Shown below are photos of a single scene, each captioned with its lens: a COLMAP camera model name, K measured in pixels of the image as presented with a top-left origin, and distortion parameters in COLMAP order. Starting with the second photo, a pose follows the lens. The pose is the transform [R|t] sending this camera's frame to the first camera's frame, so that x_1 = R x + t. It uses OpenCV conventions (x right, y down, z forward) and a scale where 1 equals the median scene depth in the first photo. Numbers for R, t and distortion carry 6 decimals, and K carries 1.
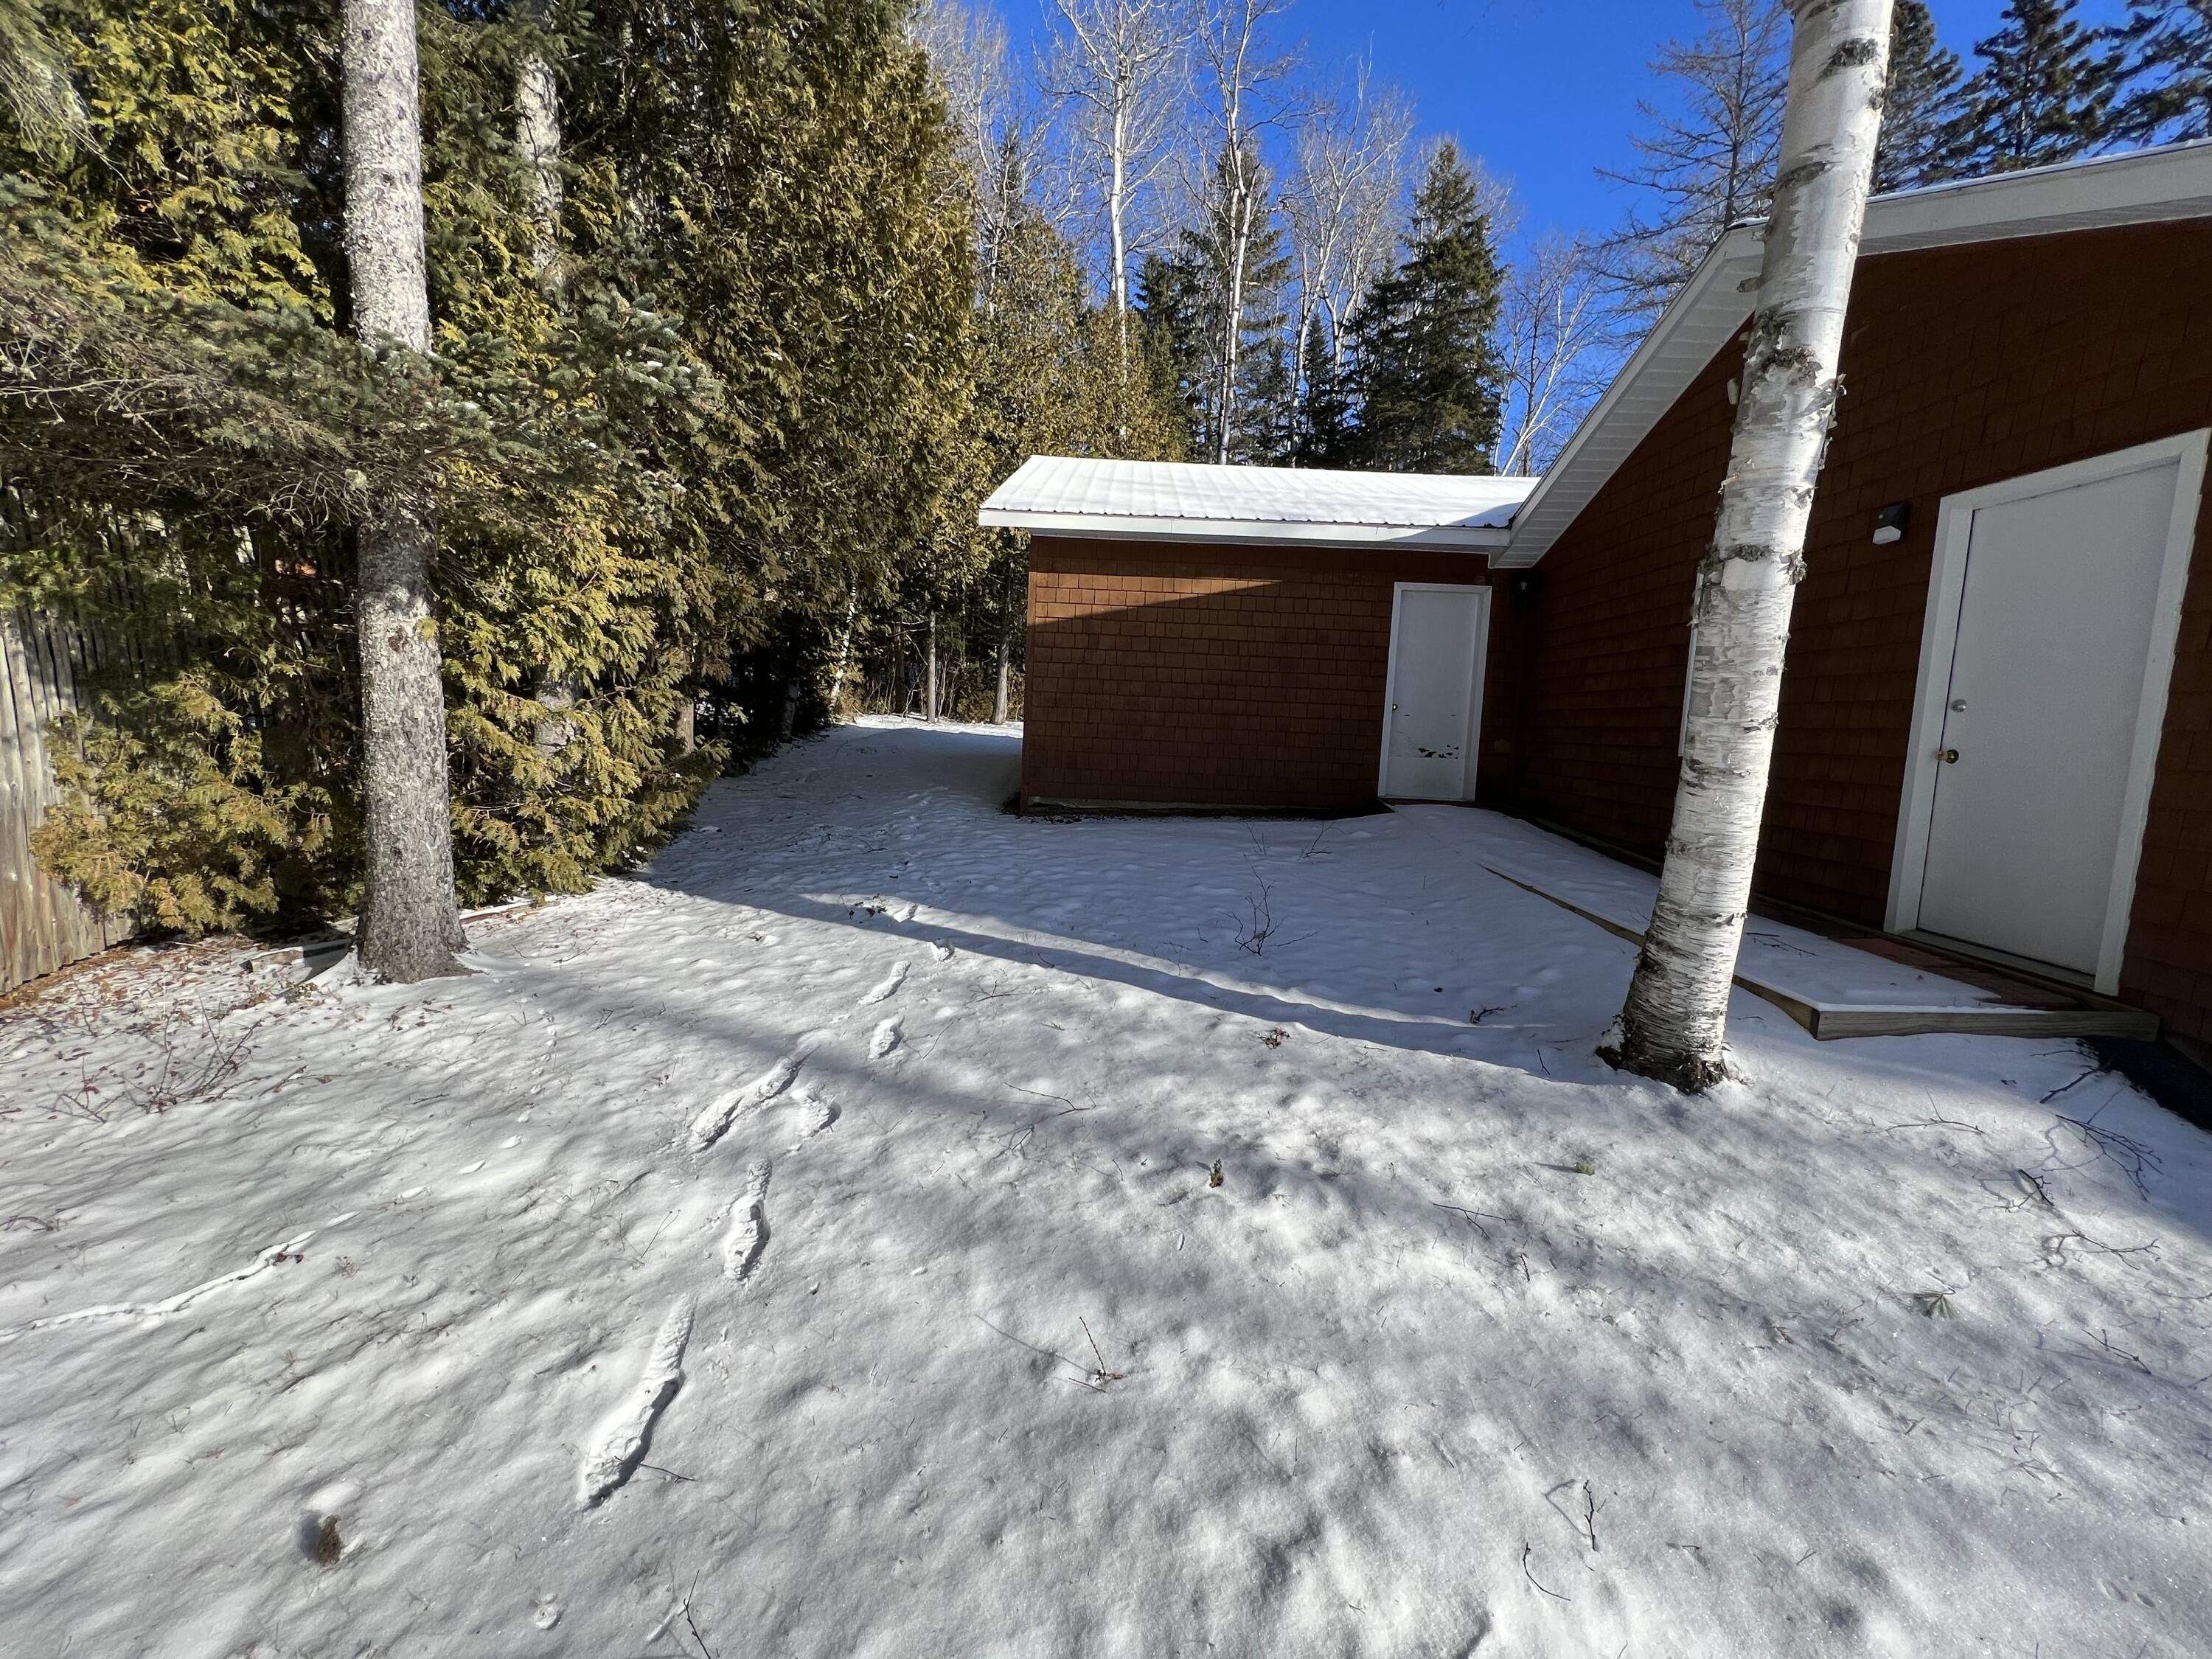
lens RADIAL K [[883.5, 0, 1102.3], [0, 883.5, 821.5], [0, 0, 1]] dist [-0.002004, 0.000262]
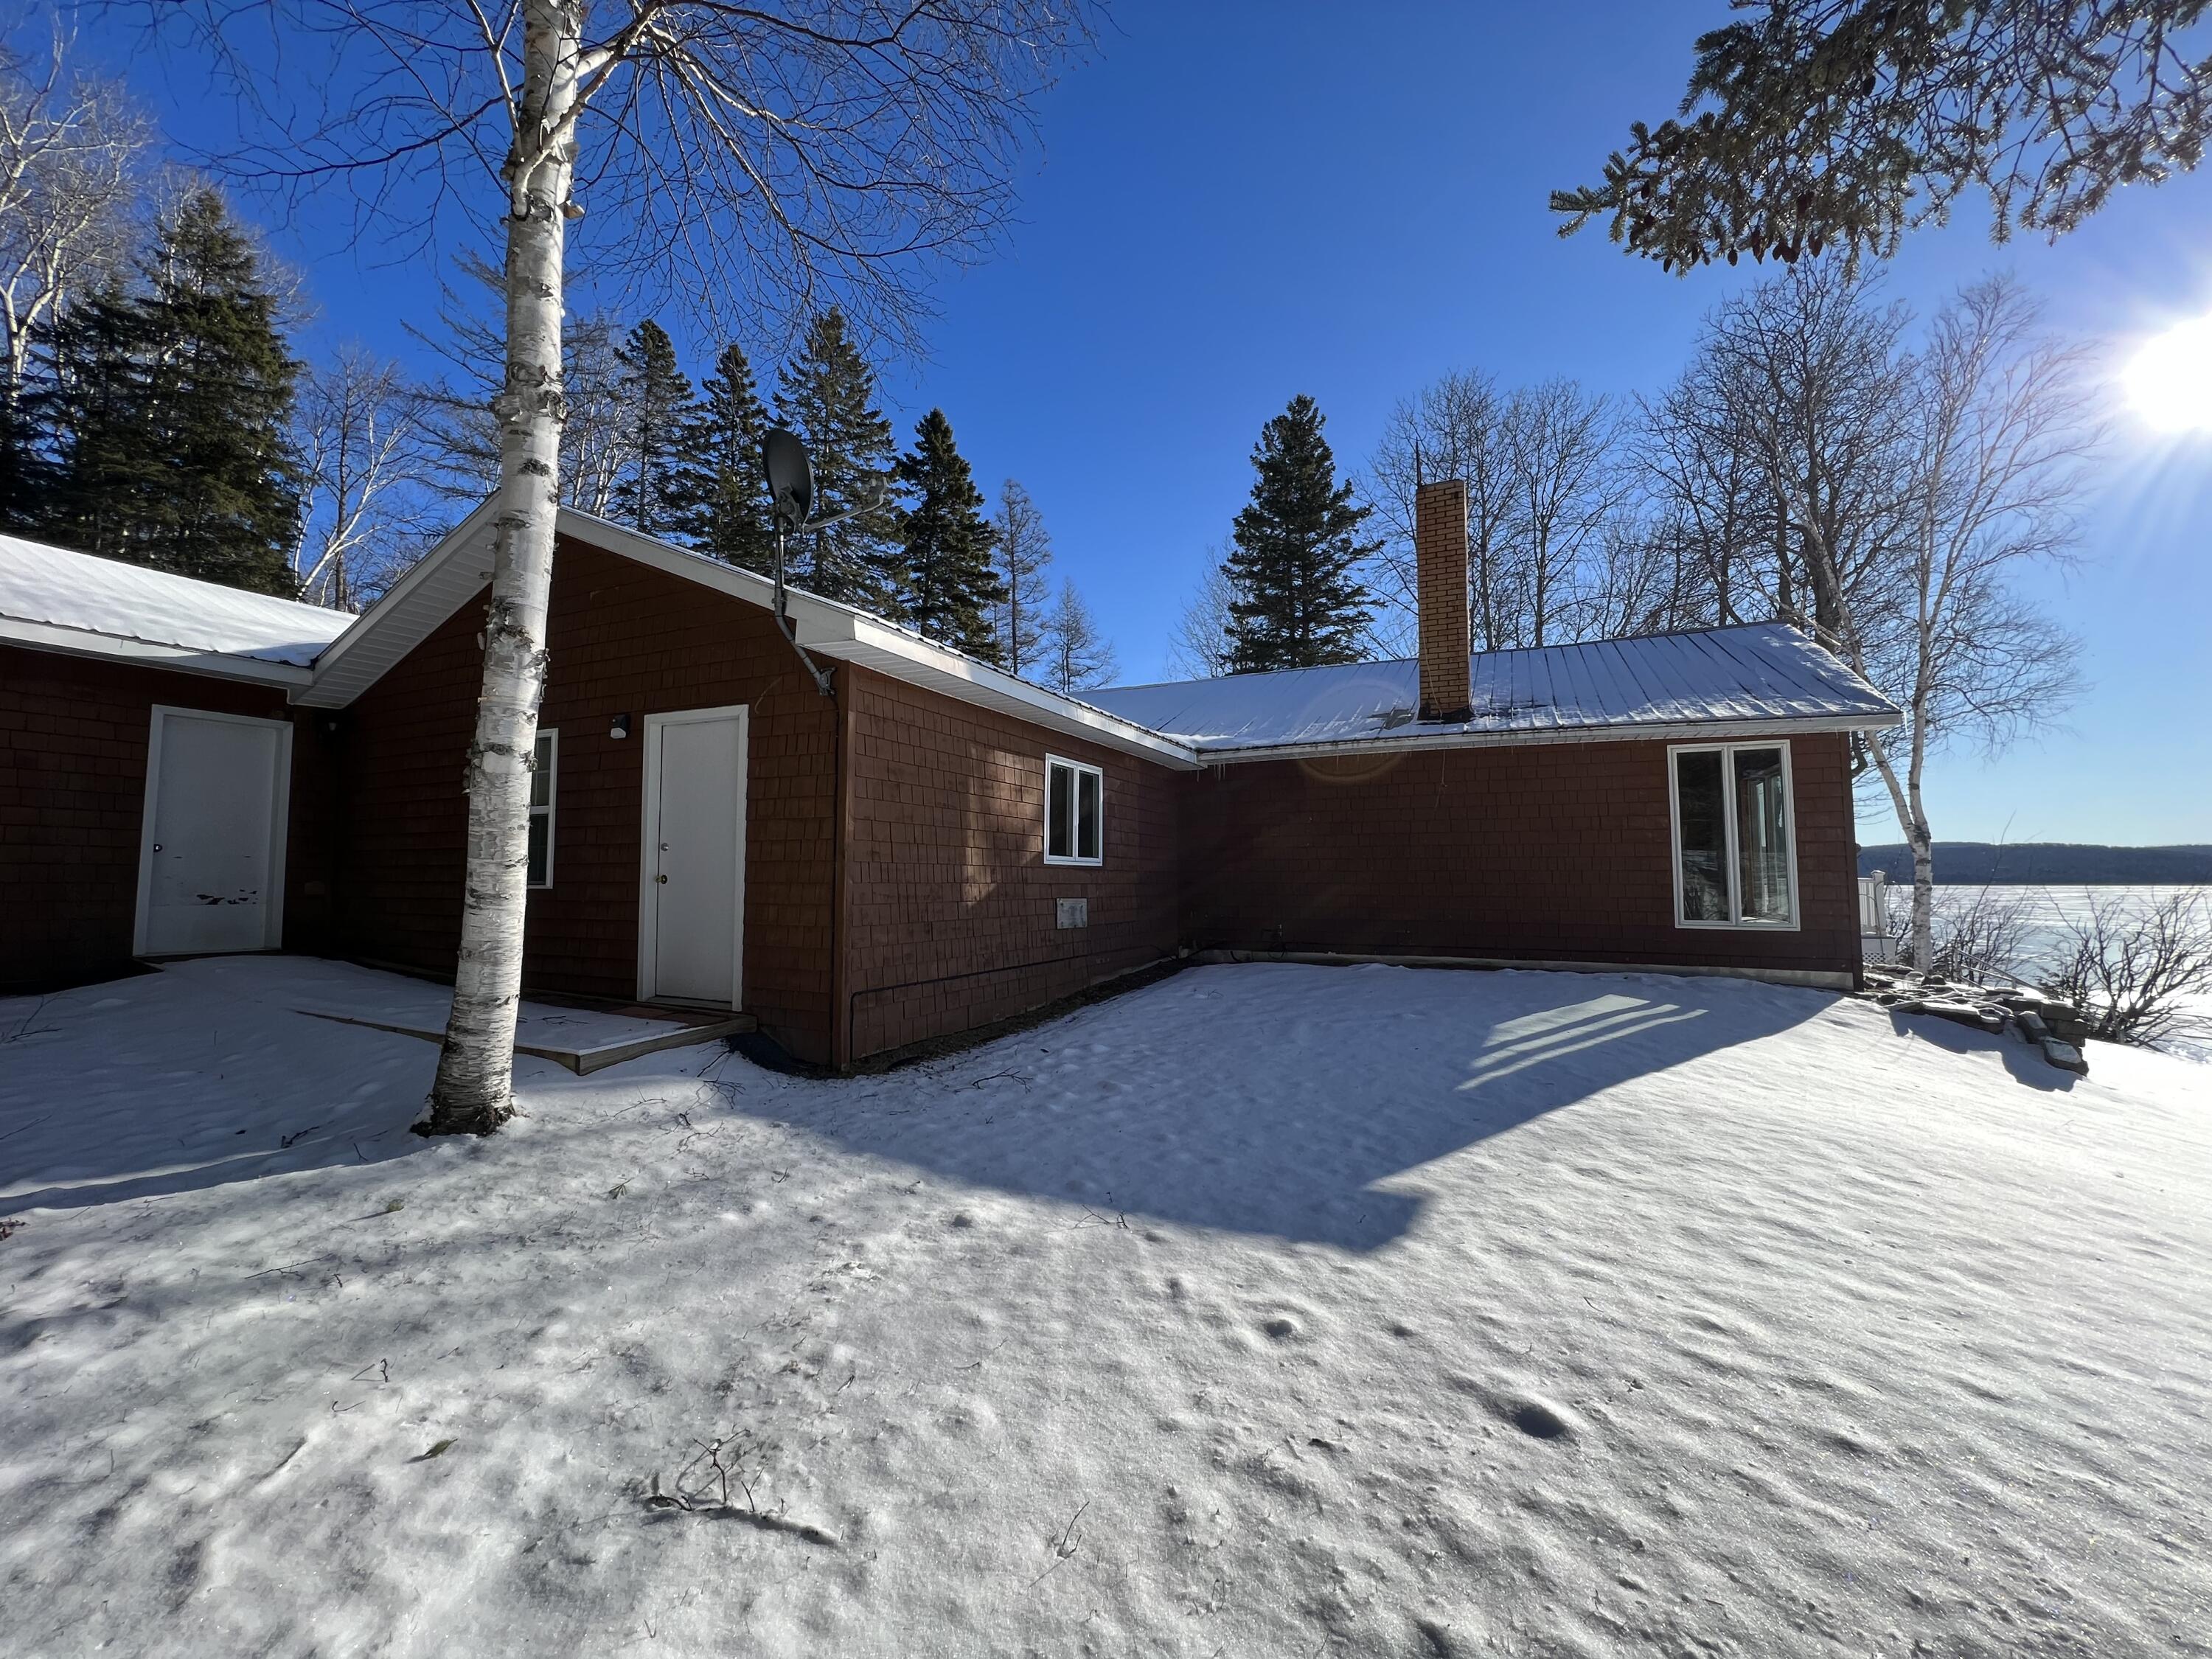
lens RADIAL K [[883.5, 0, 1102.3], [0, 883.5, 821.5], [0, 0, 1]] dist [-0.002004, 0.000262]
pose [[0.412200, 0.020199, 0.910869, -0.159581], [0.118261, 0.990110, -0.075474, 0.039400], [-0.903386, 0.138831, 0.405735, -0.399971]]
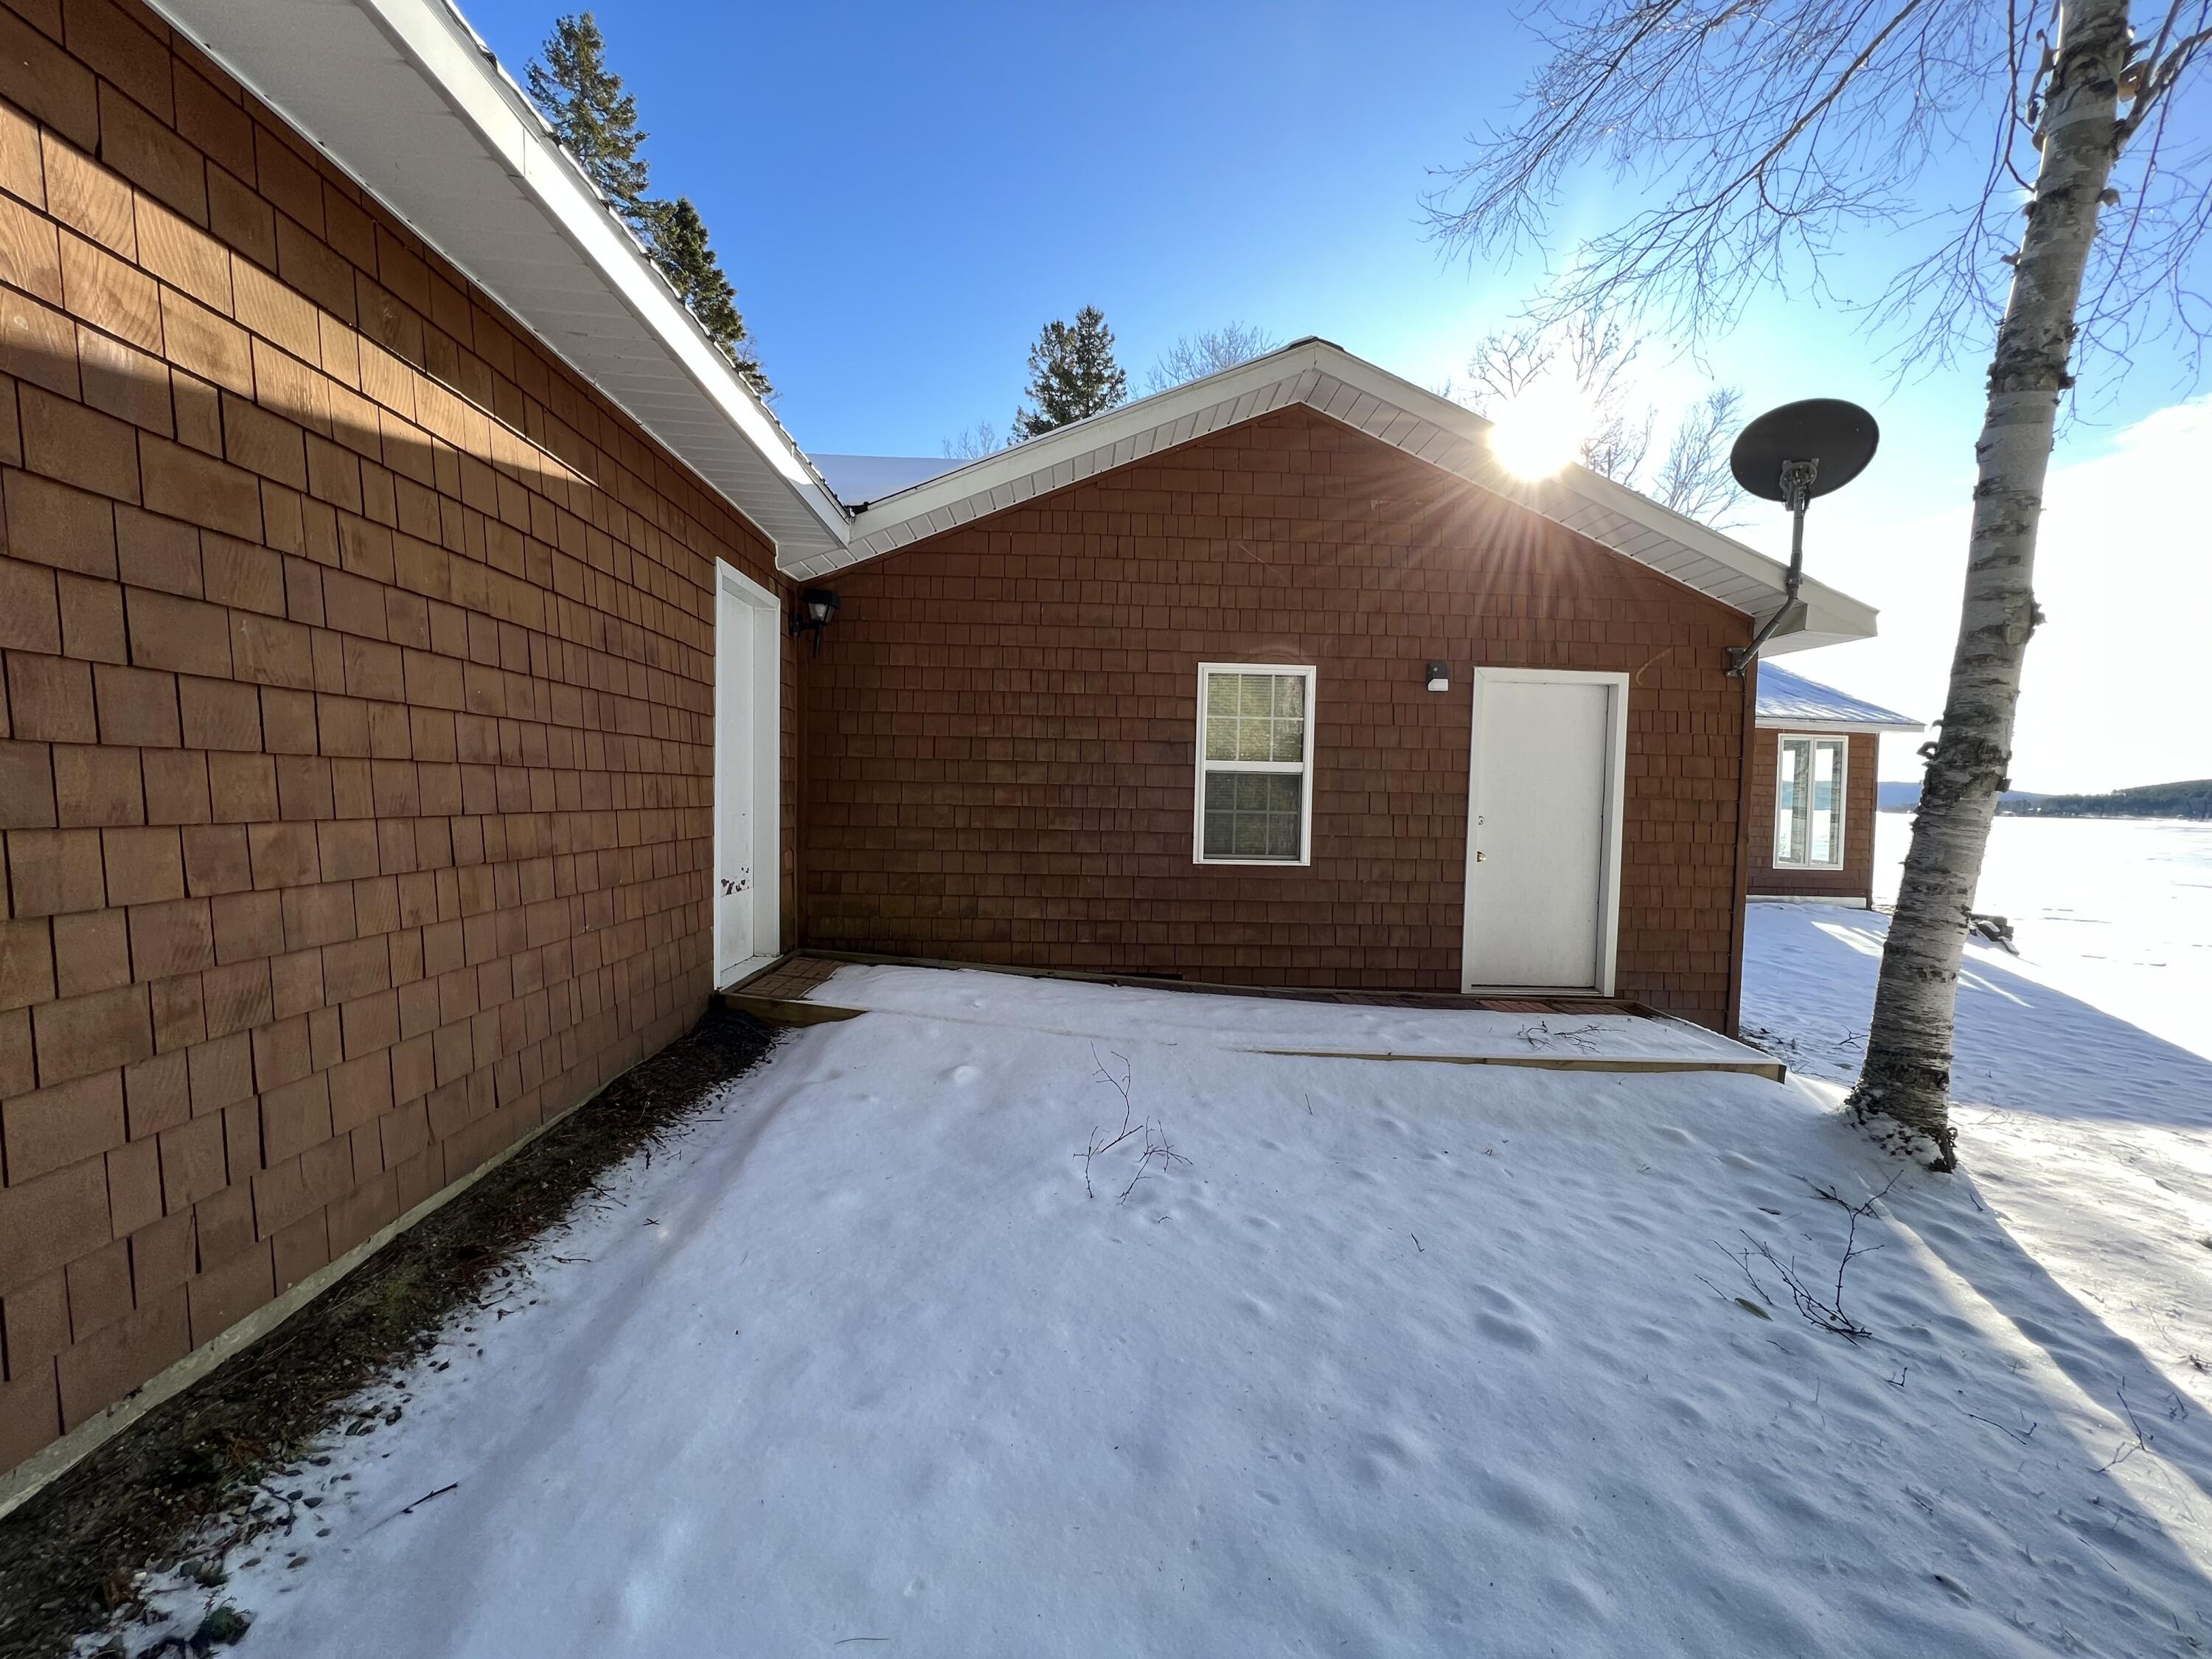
lens RADIAL K [[883.5, 0, 1102.3], [0, 883.5, 821.5], [0, 0, 1]] dist [-0.002004, 0.000262]
pose [[-0.061923, -0.075159, 0.995247, -0.433598], [0.087088, 0.992951, 0.080404, -0.340445], [-0.994274, 0.091653, -0.054941, 1.940007]]
